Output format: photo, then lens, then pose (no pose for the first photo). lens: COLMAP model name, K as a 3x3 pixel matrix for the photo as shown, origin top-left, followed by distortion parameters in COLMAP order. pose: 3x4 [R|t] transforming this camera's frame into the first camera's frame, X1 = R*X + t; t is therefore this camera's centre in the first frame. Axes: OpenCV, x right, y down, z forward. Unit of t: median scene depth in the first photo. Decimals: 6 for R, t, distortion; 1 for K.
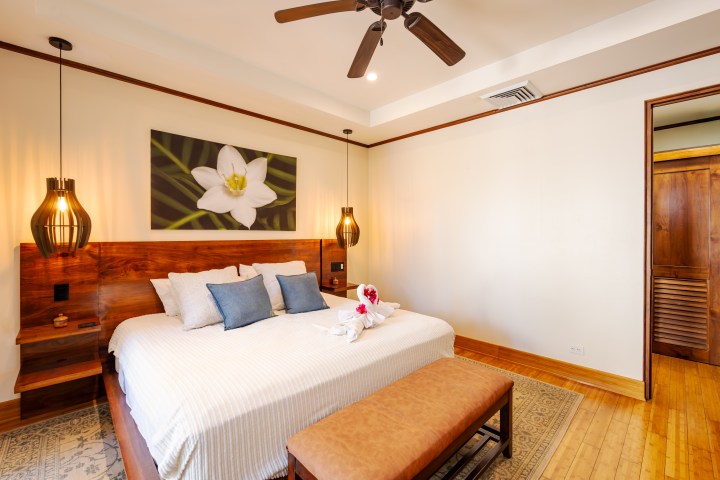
lens RADIAL K [[308.1, 0, 340.9], [0, 308.1, 234.0], [0, 0, 1]] dist [0.001412, 0.000180]
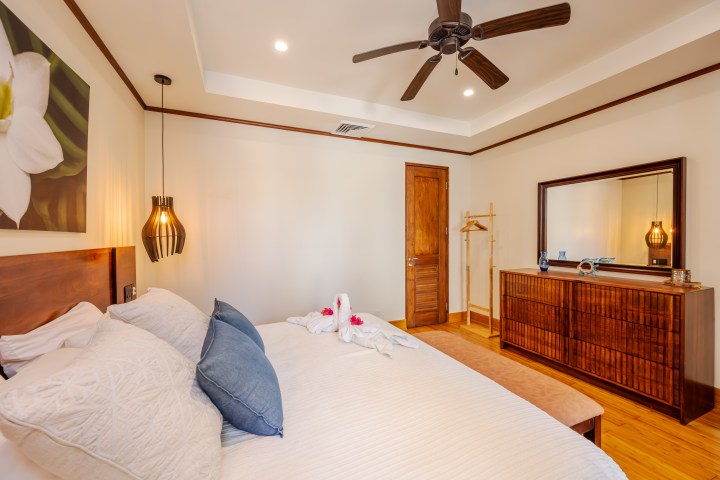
lens RADIAL K [[294.3, 0, 361.9], [0, 294.3, 240.2], [0, 0, 1]] dist [-0.000974, -0.000039]
pose [[0.324746, -0.014982, 0.945683, -0.479875], [0.003673, 0.999887, 0.014580, -0.003604], [-0.945794, -0.001261, 0.324764, 0.452226]]
